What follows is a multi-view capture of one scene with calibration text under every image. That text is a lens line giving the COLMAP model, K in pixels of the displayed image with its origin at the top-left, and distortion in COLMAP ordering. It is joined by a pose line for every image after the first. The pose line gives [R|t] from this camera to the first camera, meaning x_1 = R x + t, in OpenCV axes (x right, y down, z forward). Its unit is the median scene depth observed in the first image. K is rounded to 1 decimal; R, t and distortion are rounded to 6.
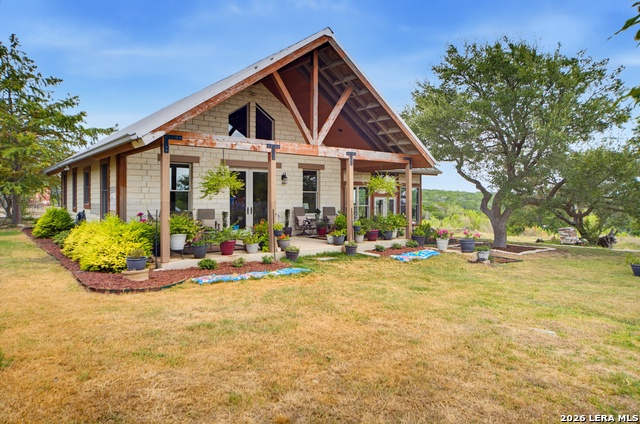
lens RADIAL K [[412.9, 0, 317.8], [0, 412.9, 206.6], [0, 0, 1]] dist [-0.002467, -0.000624]
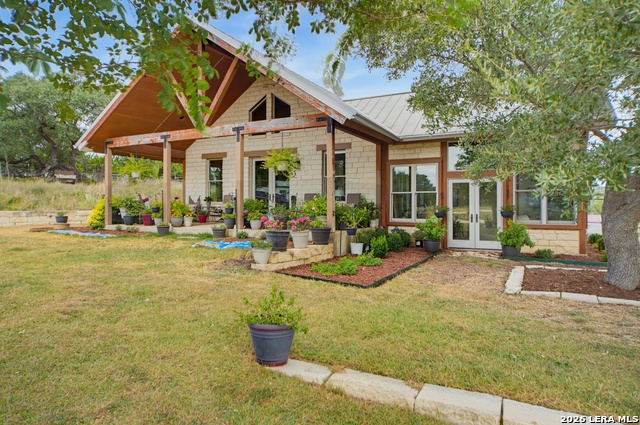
lens RADIAL K [[412.9, 0, 318.7], [0, 412.9, 210.9], [0, 0, 1]] dist [-0.002467, -0.000624]
pose [[0.396000, 0.009117, -0.918205, 0.819708], [-0.021056, 0.999778, 0.000846, 0.039607], [0.918009, 0.018999, 0.396104, 0.672079]]
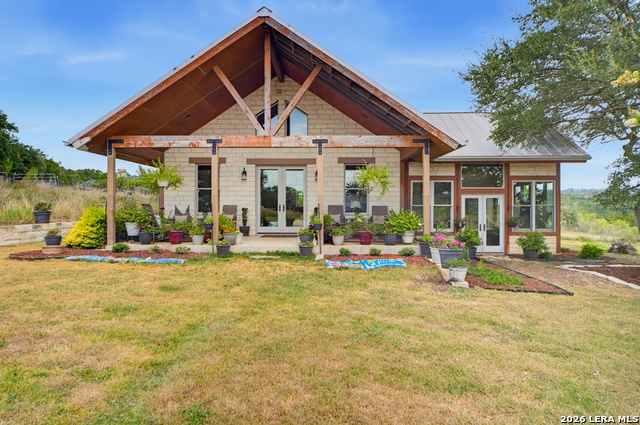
lens RADIAL K [[412.9, 0, 320.3], [0, 412.9, 211.9], [0, 0, 1]] dist [-0.002467, -0.000624]
pose [[0.769555, 0.010697, -0.638491, 0.532554], [-0.014694, 0.999892, -0.000960, 0.018269], [0.638412, 0.010121, 0.769628, 0.275163]]
